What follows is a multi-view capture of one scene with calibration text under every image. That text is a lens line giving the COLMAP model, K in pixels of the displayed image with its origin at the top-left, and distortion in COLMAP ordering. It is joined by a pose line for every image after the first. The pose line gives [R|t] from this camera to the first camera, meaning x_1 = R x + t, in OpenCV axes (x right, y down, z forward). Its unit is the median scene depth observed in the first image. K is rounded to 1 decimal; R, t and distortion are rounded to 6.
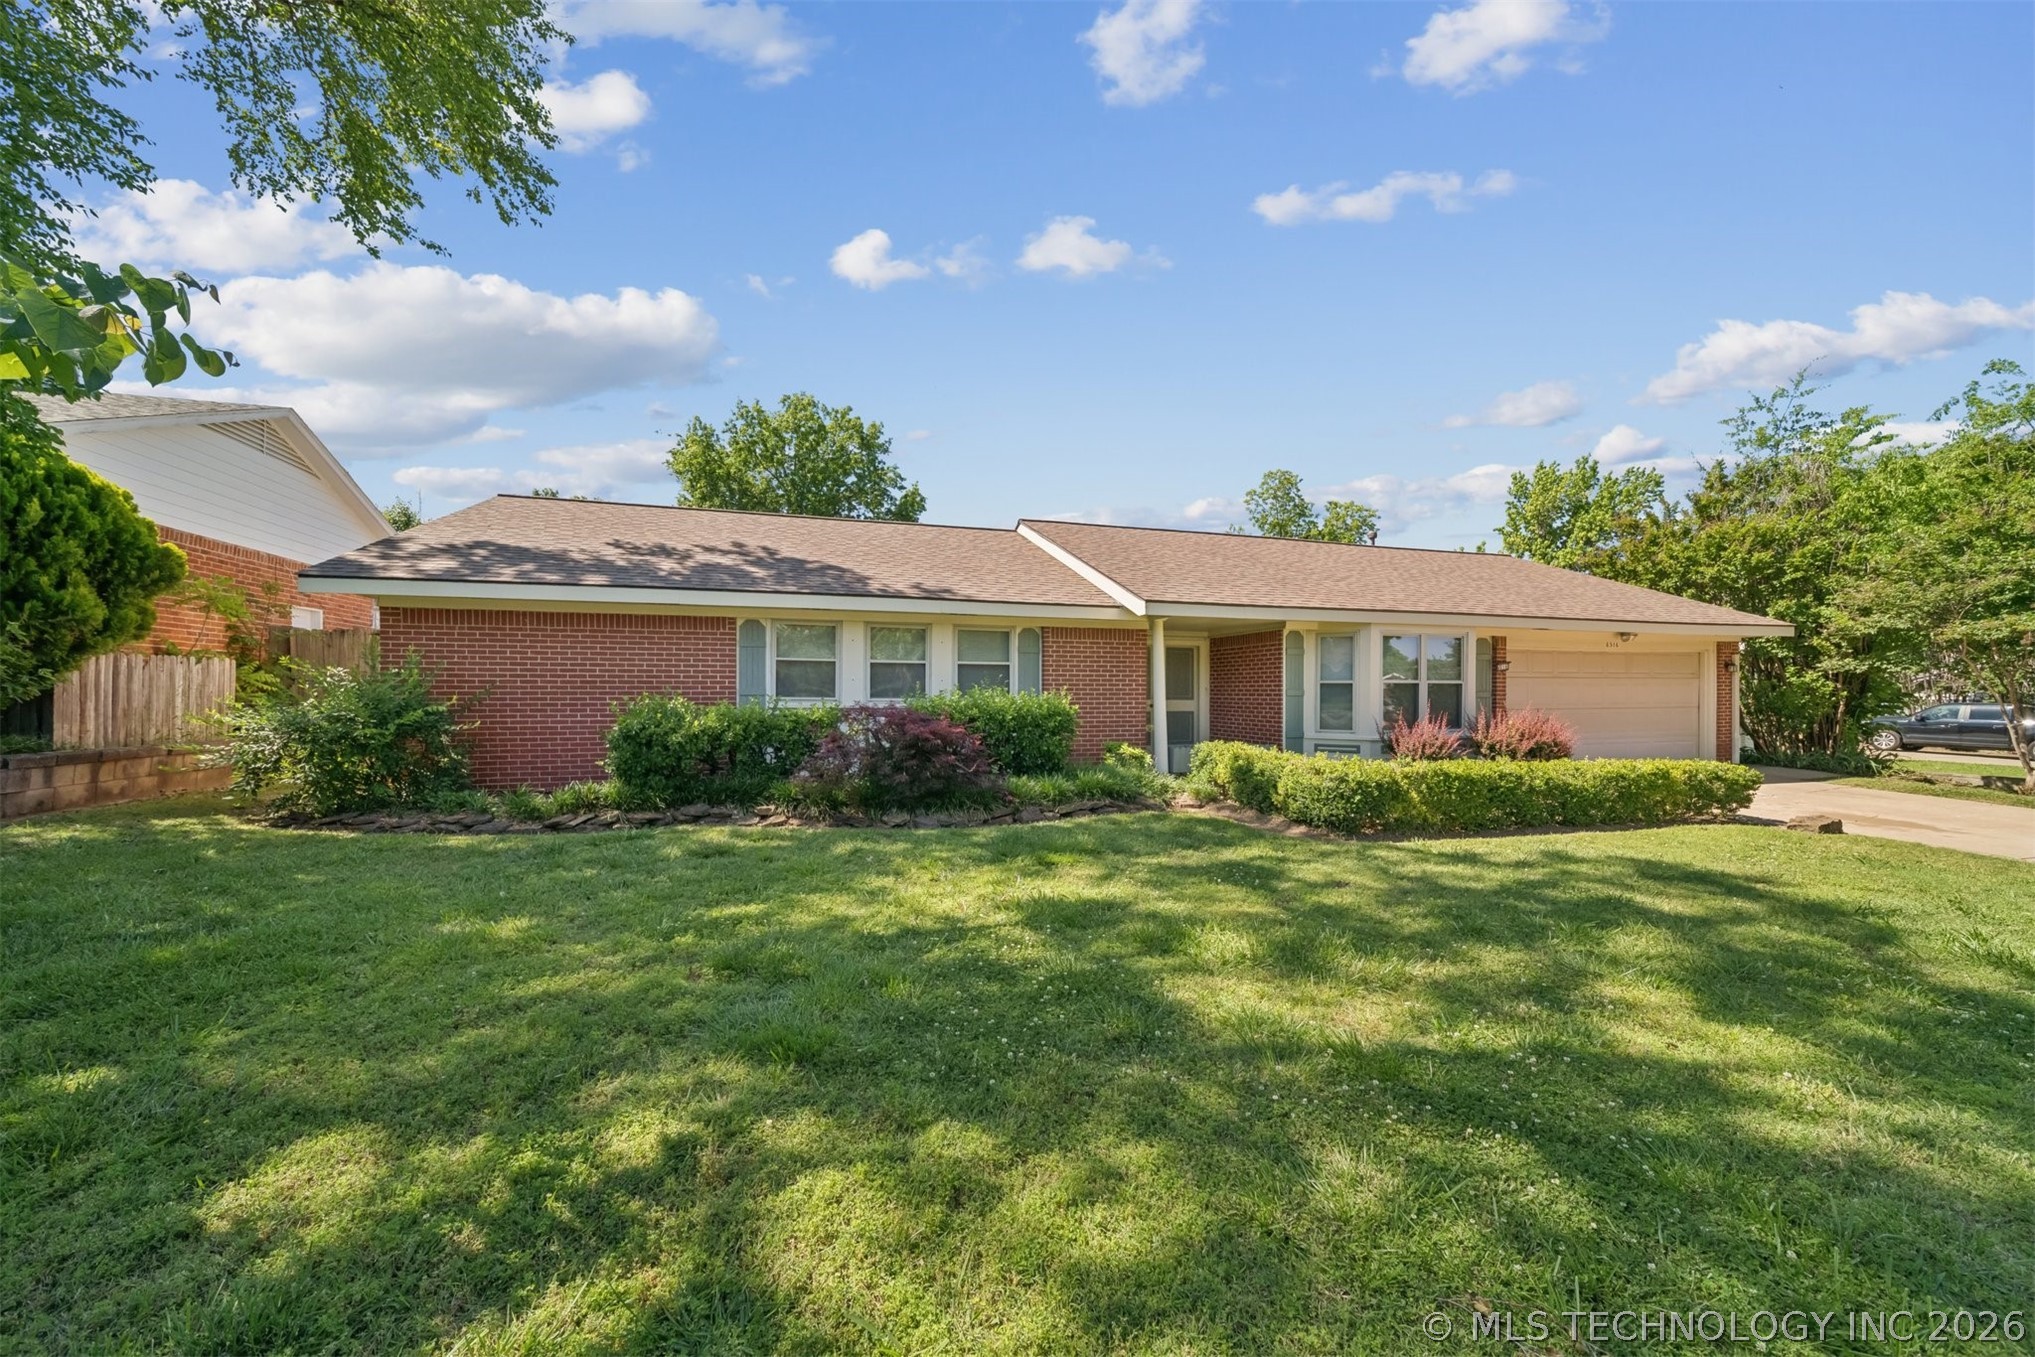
lens RADIAL K [[722.5, 0, 1013.6], [0, 722.5, 675.2], [0, 0, 1]] dist [0.000399, -0.000006]
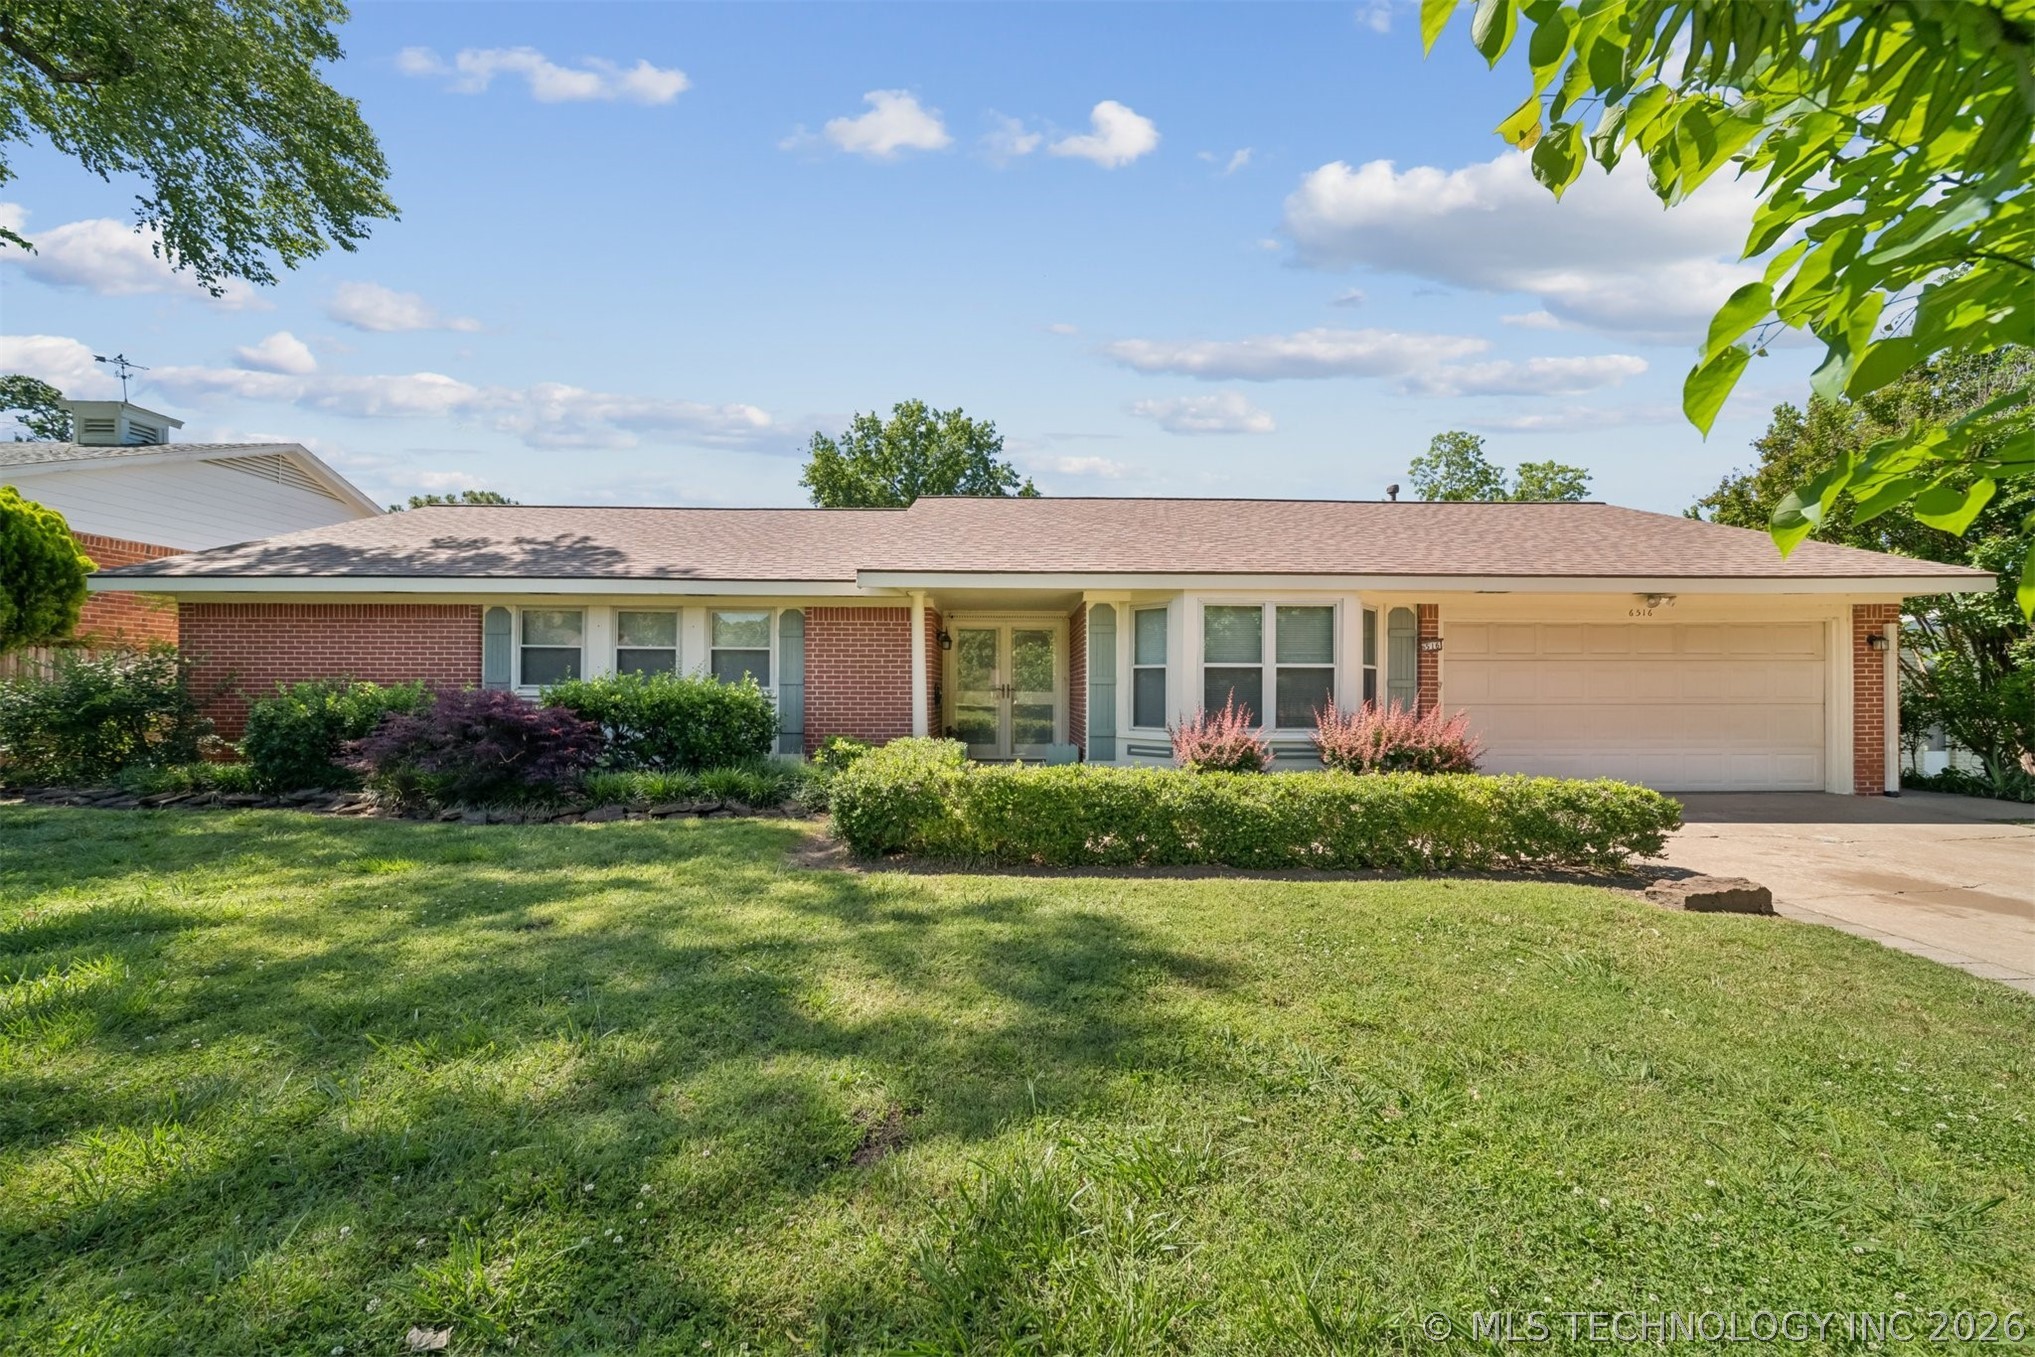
lens RADIAL K [[722.5, 0, 1013.9], [0, 722.5, 674.5], [0, 0, 1]] dist [0.000399, -0.000006]
pose [[0.963927, -0.004936, -0.266122, 0.506771], [0.004449, 0.999987, -0.002433, 0.019358], [0.266130, 0.001162, 0.963936, 0.197197]]
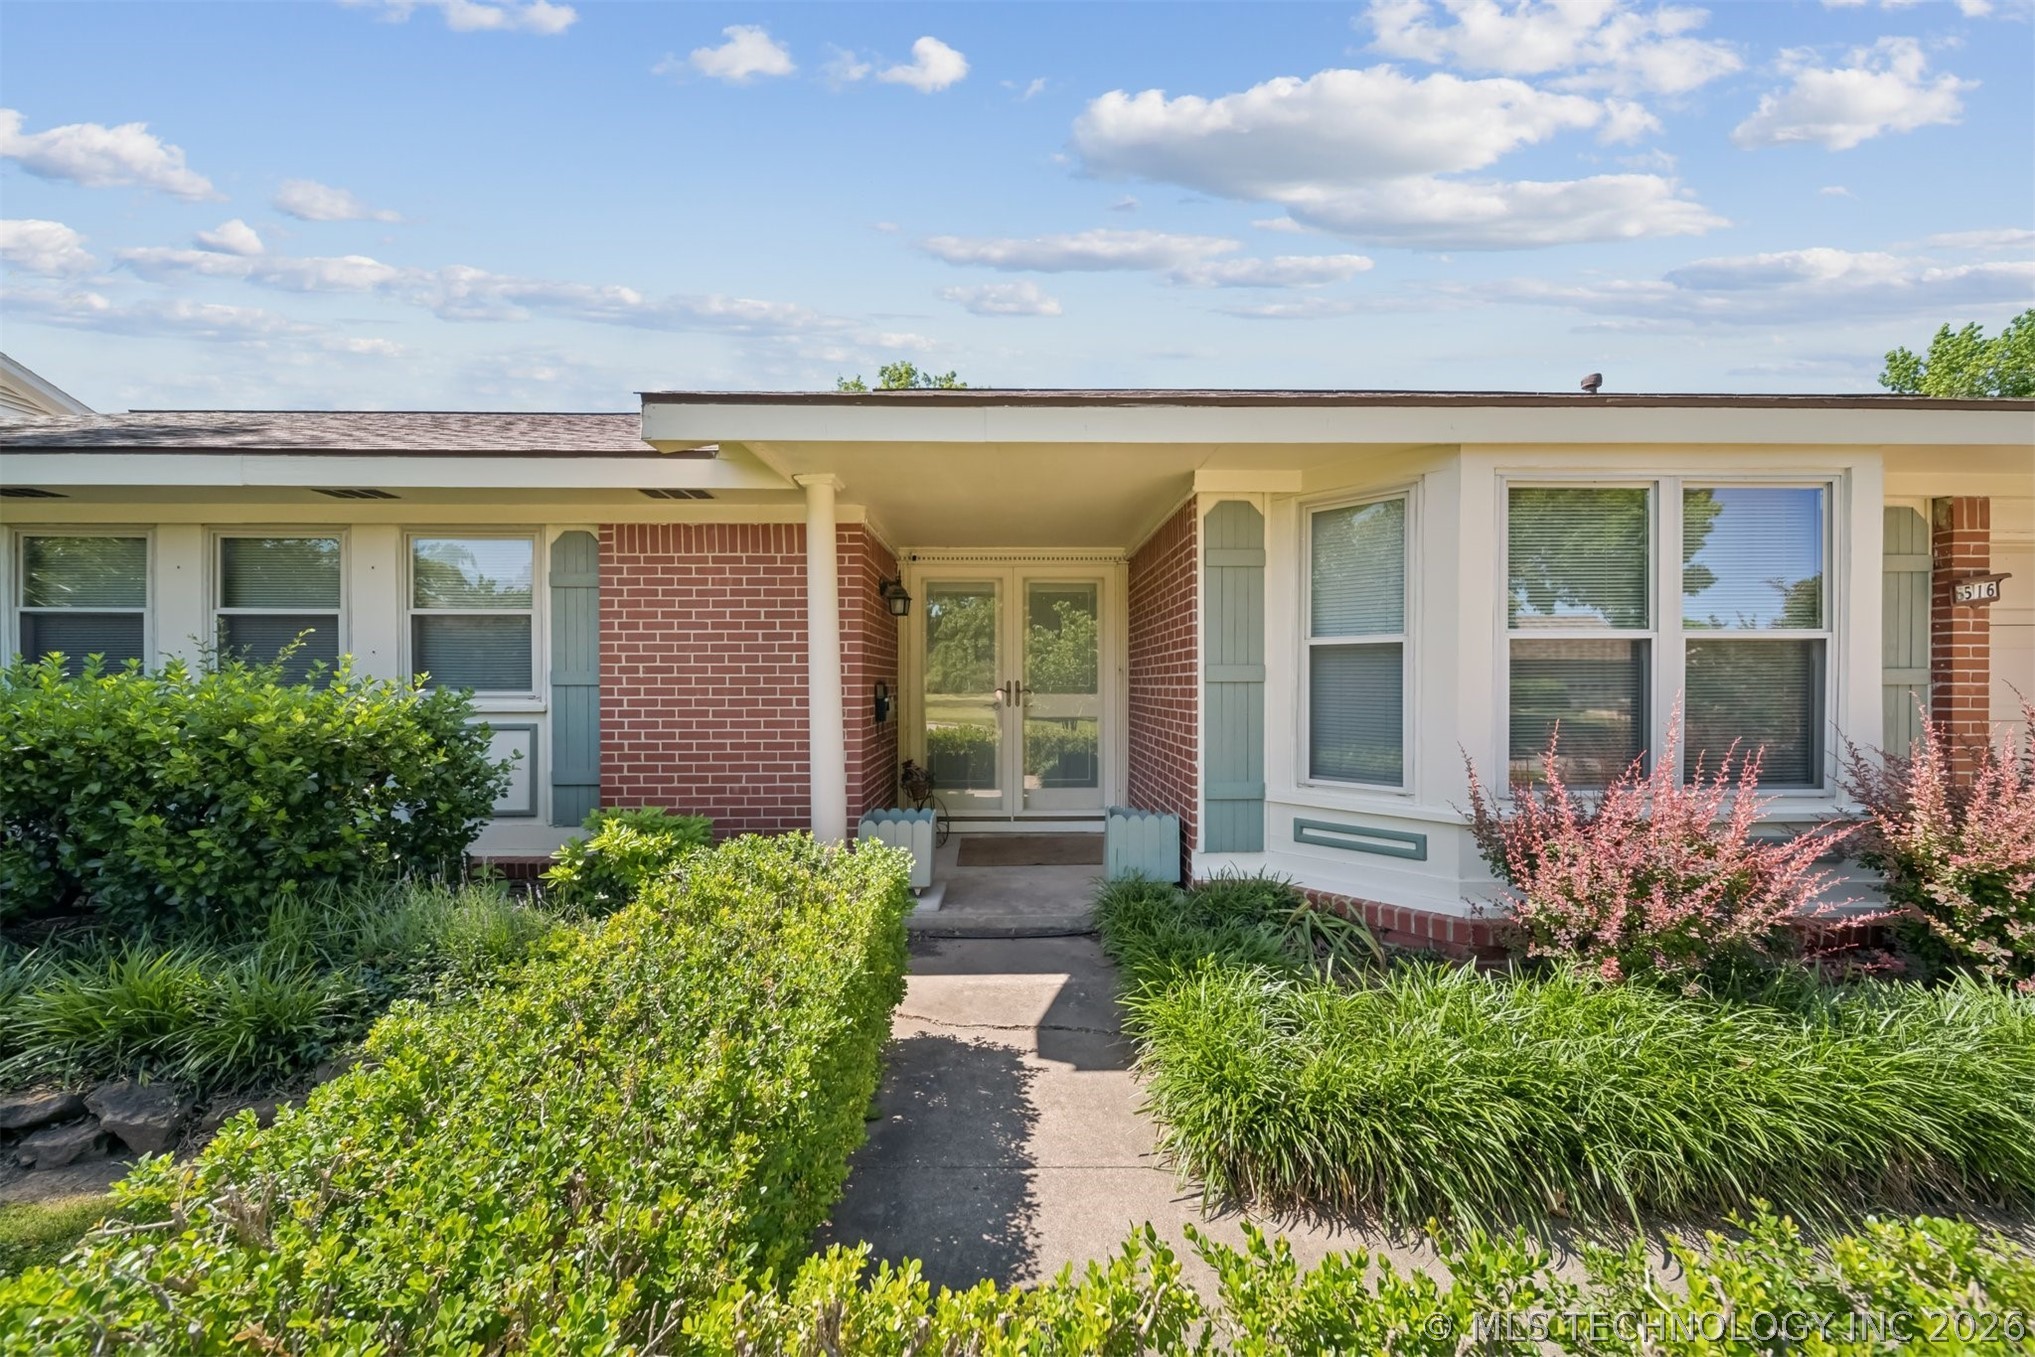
lens RADIAL K [[722.5, 0, 1013.8], [0, 722.5, 672.0], [0, 0, 1]] dist [0.000399, -0.000006]
pose [[0.964195, -0.008602, -0.265056, 0.377163], [0.009511, 0.999952, 0.002143, 0.021949], [0.265025, -0.004587, 0.964231, 0.624145]]
